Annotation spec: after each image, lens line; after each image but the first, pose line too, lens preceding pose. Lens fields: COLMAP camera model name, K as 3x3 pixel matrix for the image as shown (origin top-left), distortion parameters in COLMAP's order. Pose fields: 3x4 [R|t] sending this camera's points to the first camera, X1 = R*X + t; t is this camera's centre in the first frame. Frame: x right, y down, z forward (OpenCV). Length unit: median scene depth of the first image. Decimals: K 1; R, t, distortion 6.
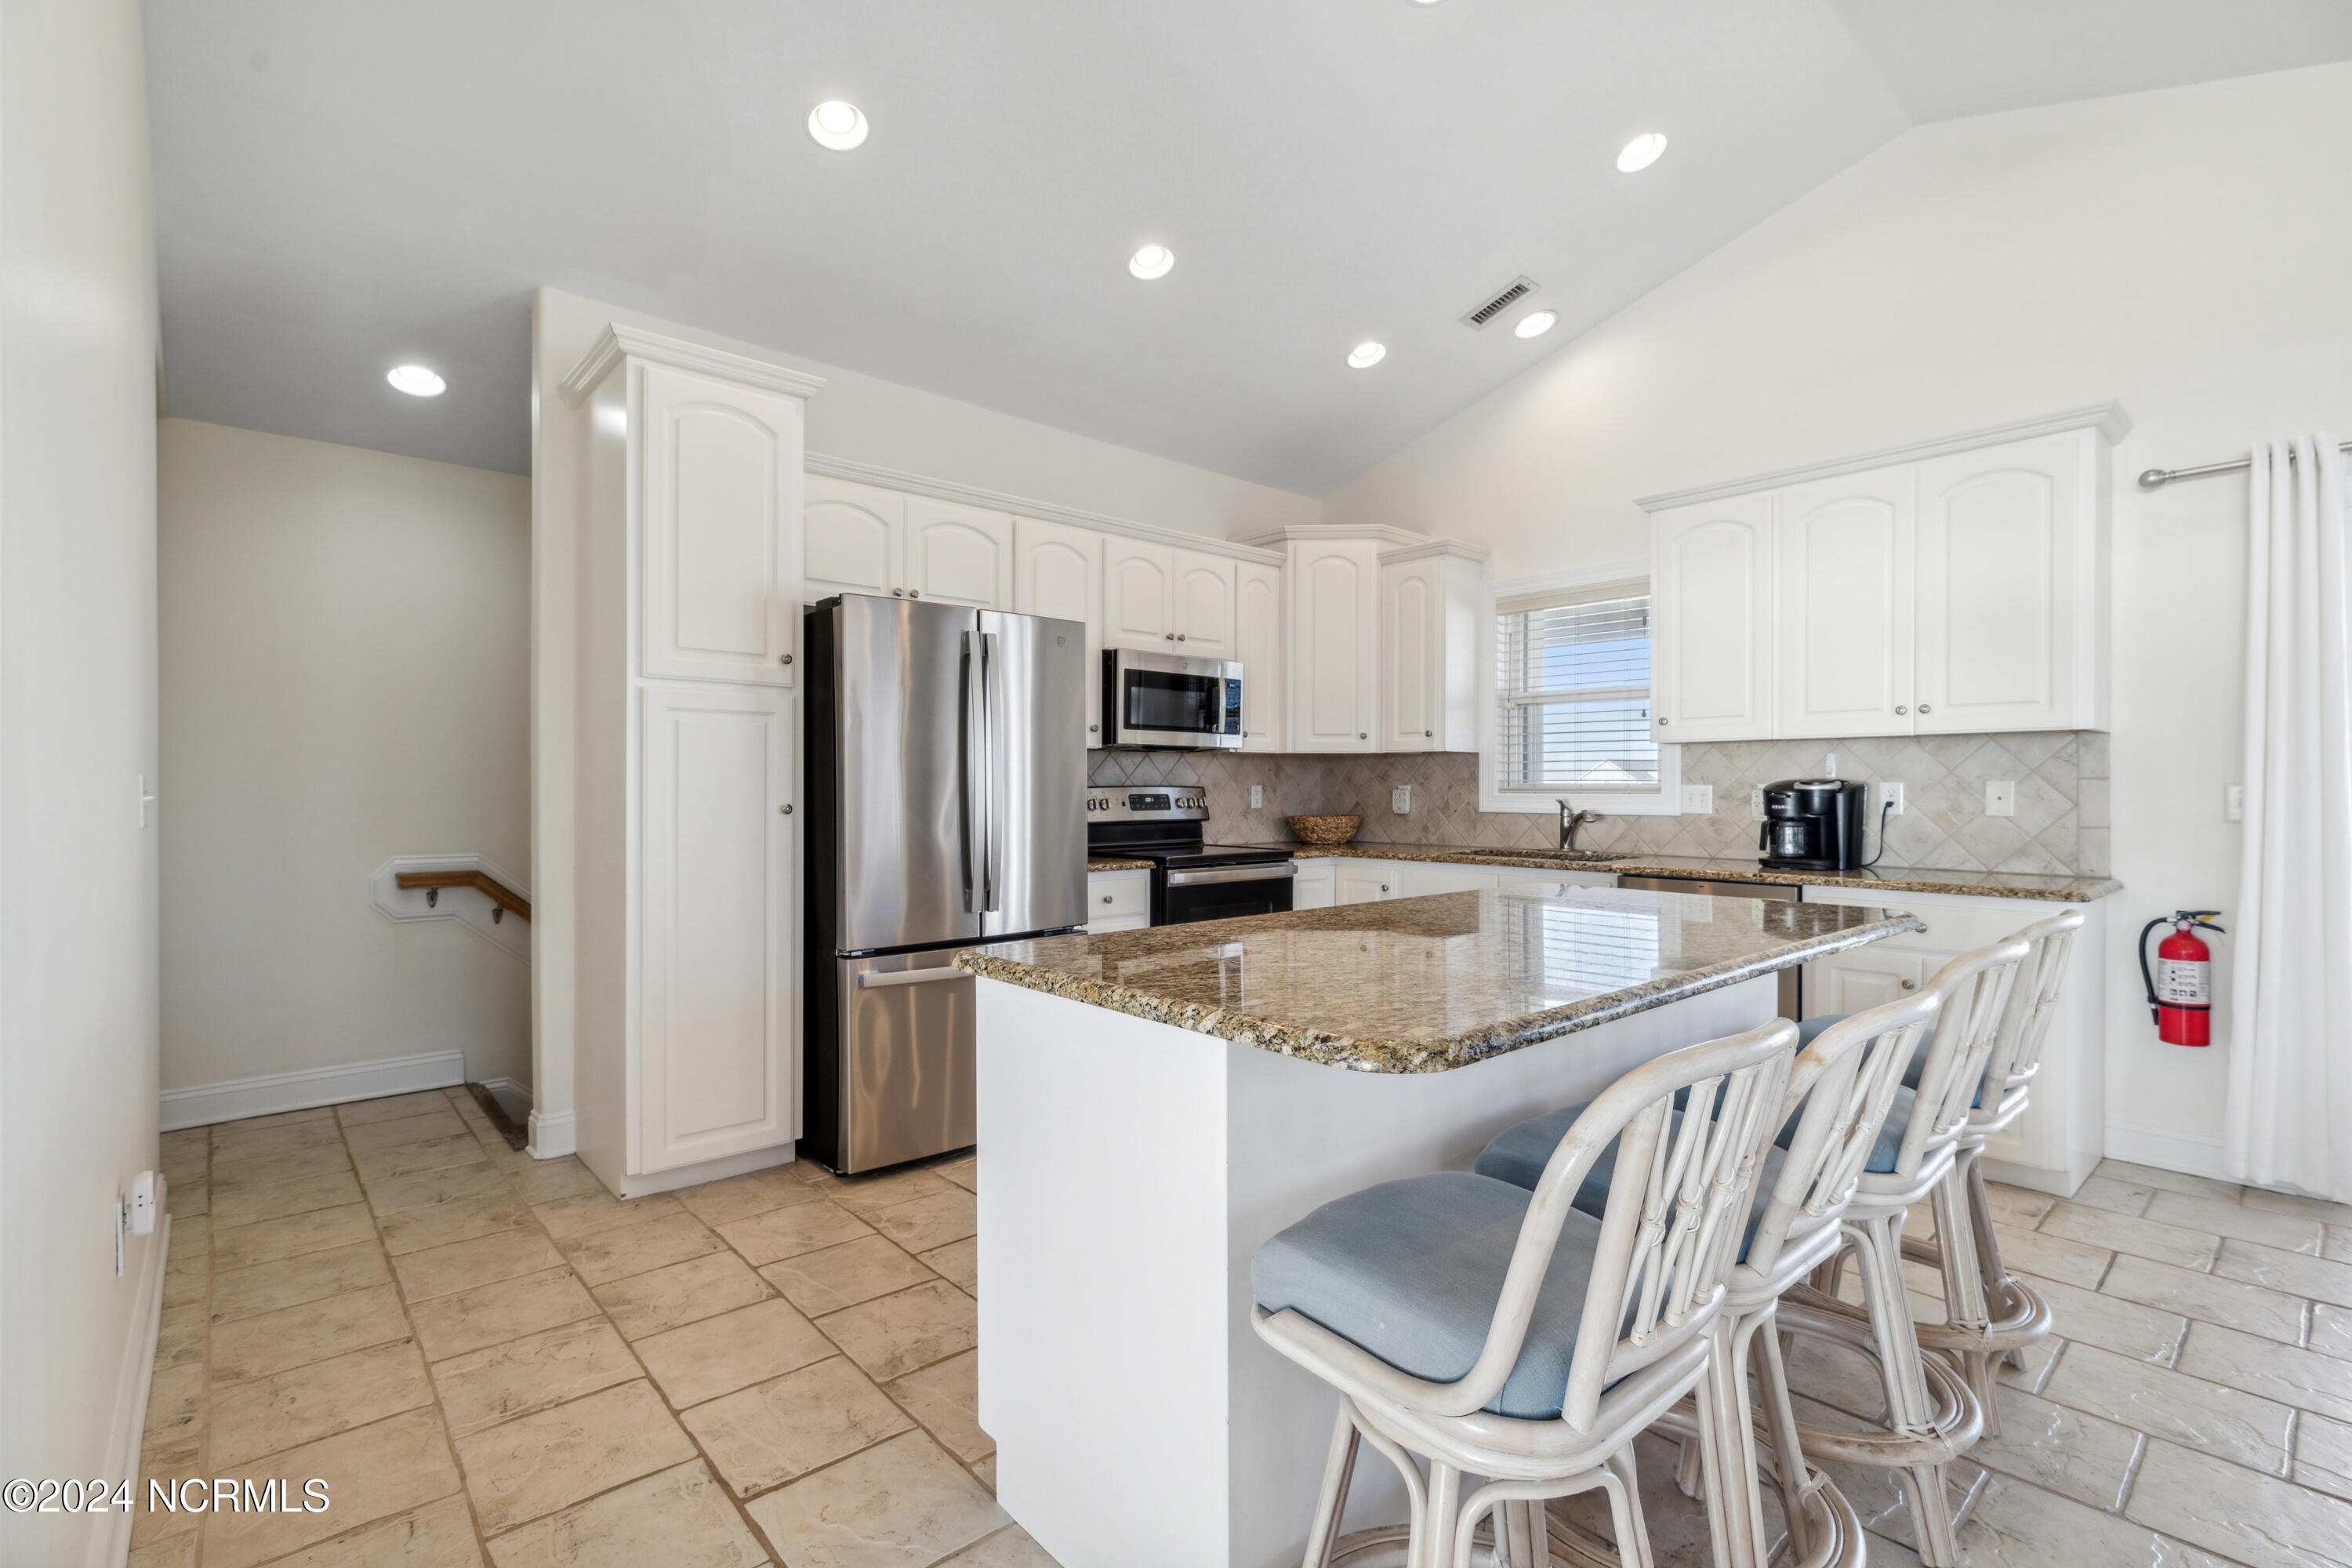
lens RADIAL K [[1077.2, 0, 1162.5], [0, 1077.2, 793.8], [0, 0, 1]] dist [0.015499, -0.001320]
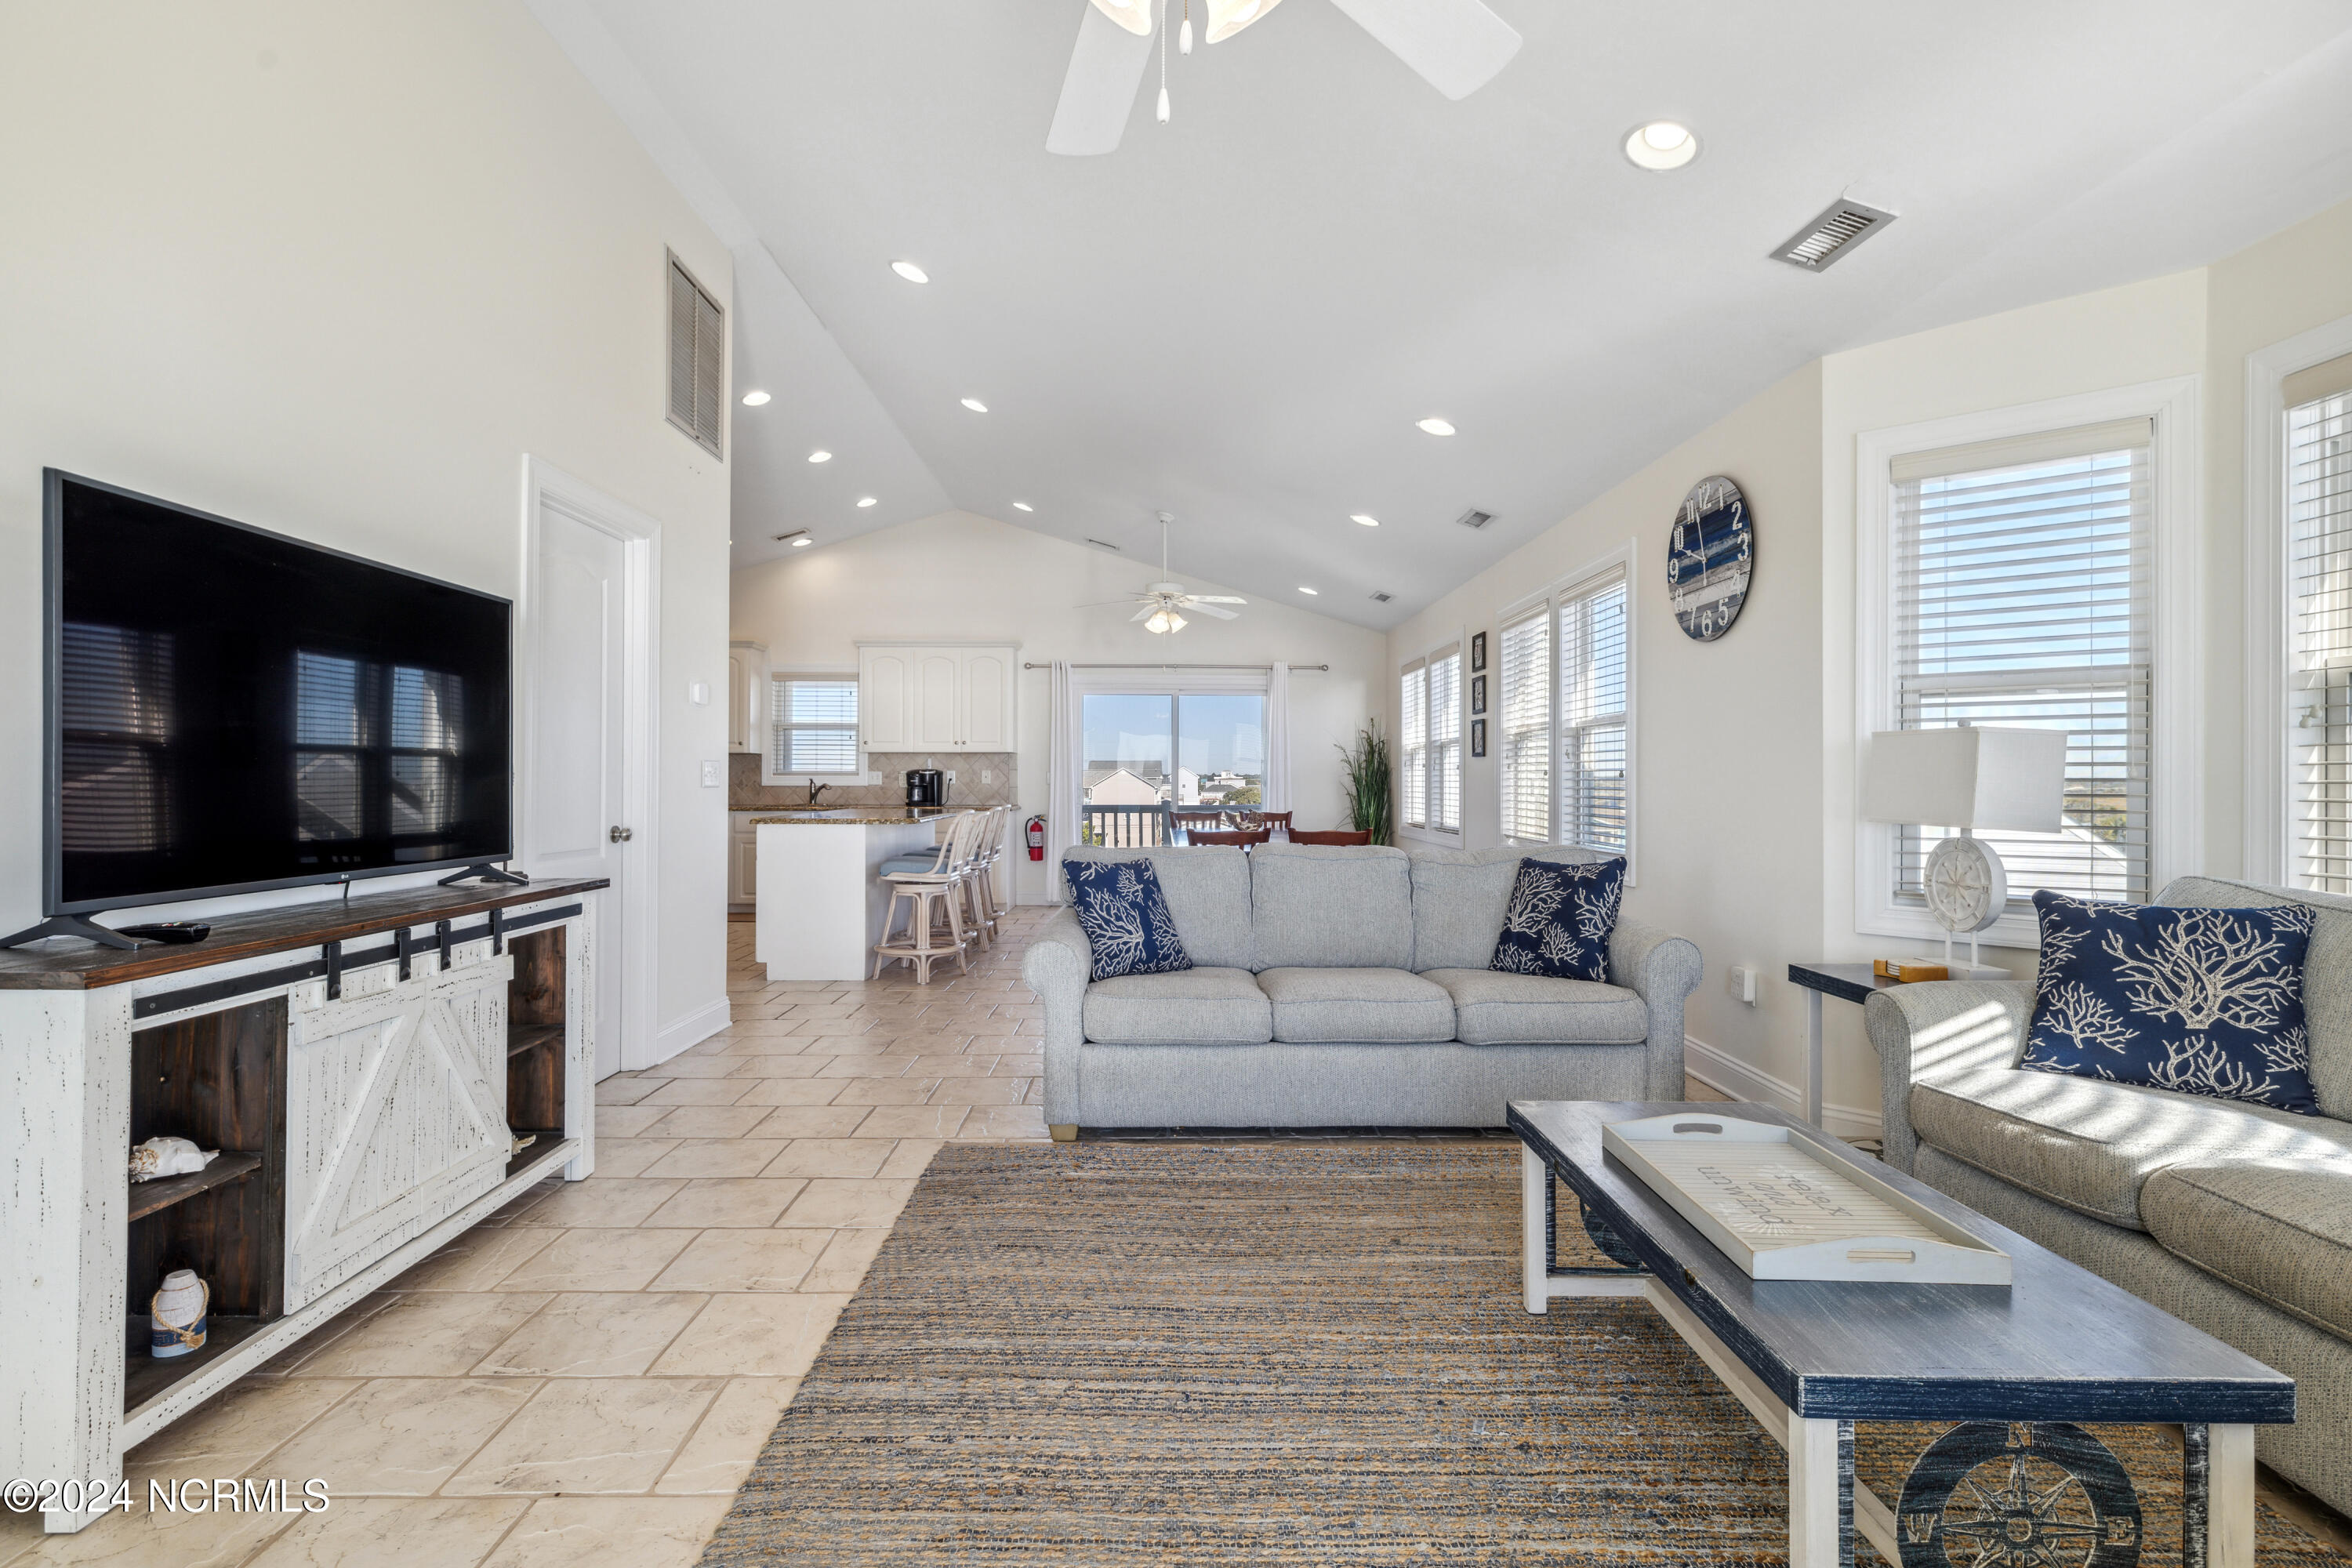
lens RADIAL K [[1077.2, 0, 1162.5], [0, 1077.2, 777.1], [0, 0, 1]] dist [0.015499, -0.001320]
pose [[0.669496, 0.002674, 0.742810, -0.821500], [0.003827, 0.999968, -0.007049, 0.023189], [-0.742805, 0.007562, 0.669465, -0.992037]]
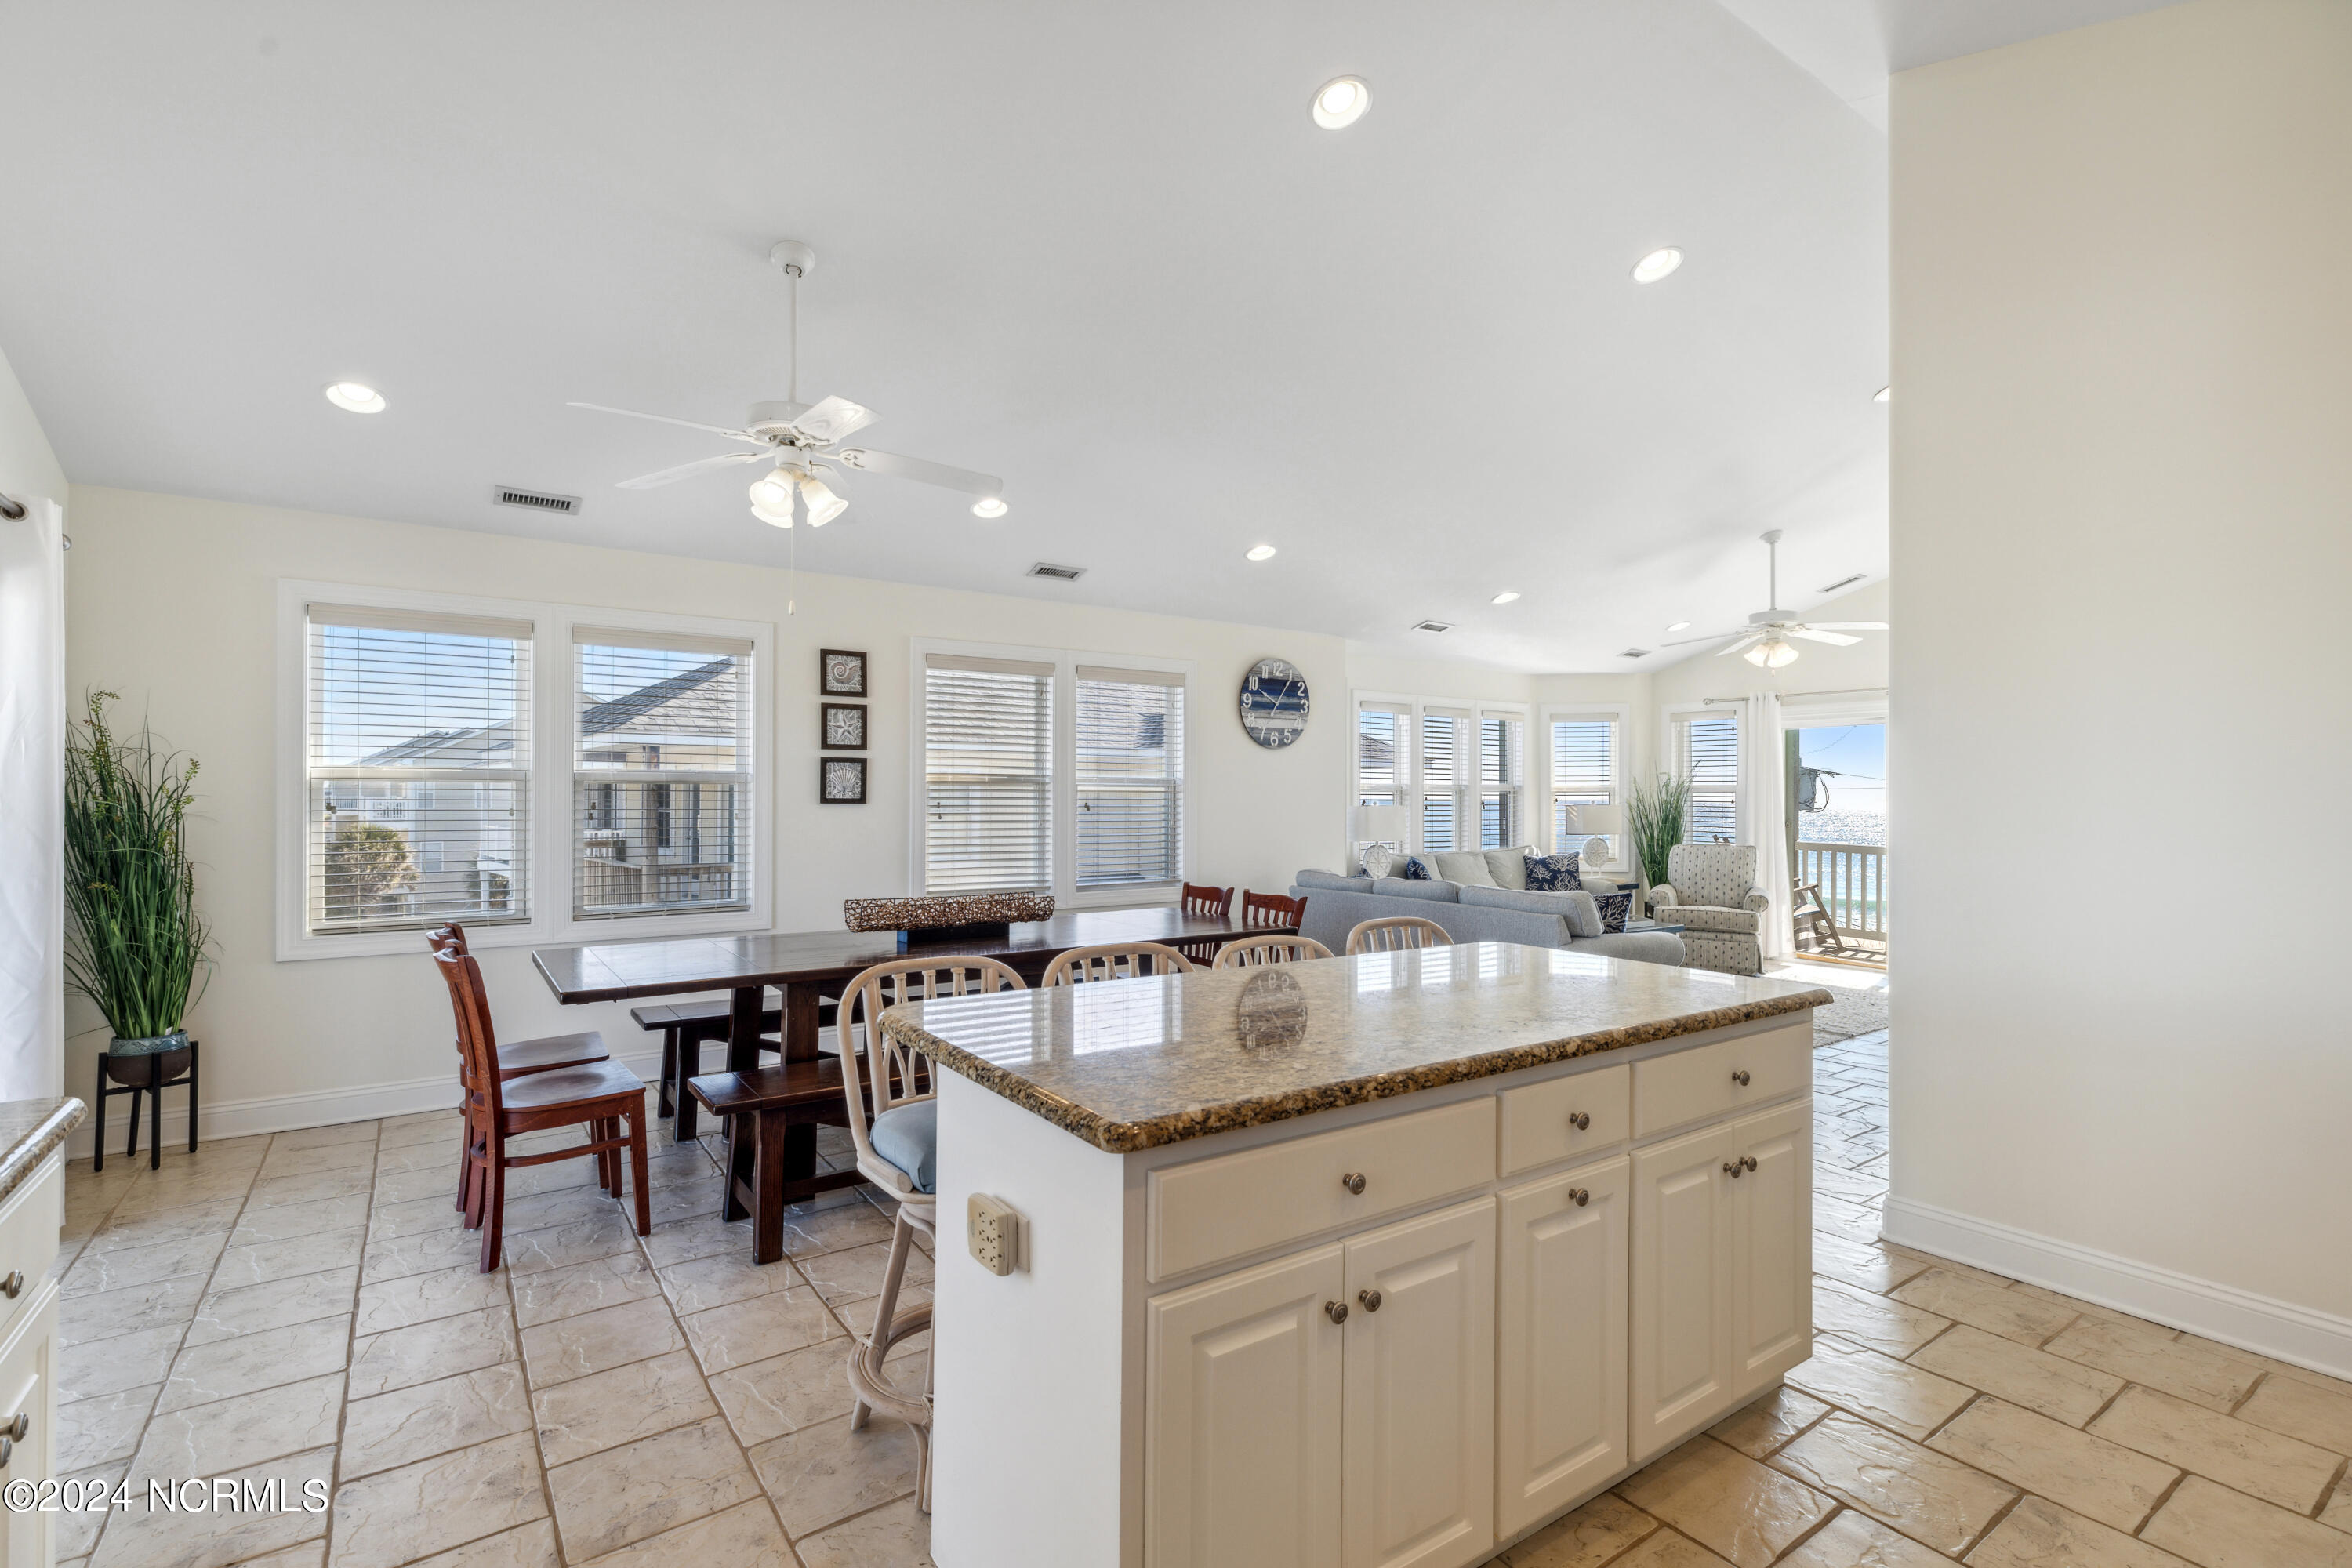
lens RADIAL K [[1077.2, 0, 1174.8], [0, 1077.2, 793.4], [0, 0, 1]] dist [0.015499, -0.001320]
pose [[-0.992933, -0.005712, 0.118538, 0.225675], [-0.004952, 0.999965, 0.006703, -0.045485], [-0.118572, 0.006068, -0.992927, 1.128192]]
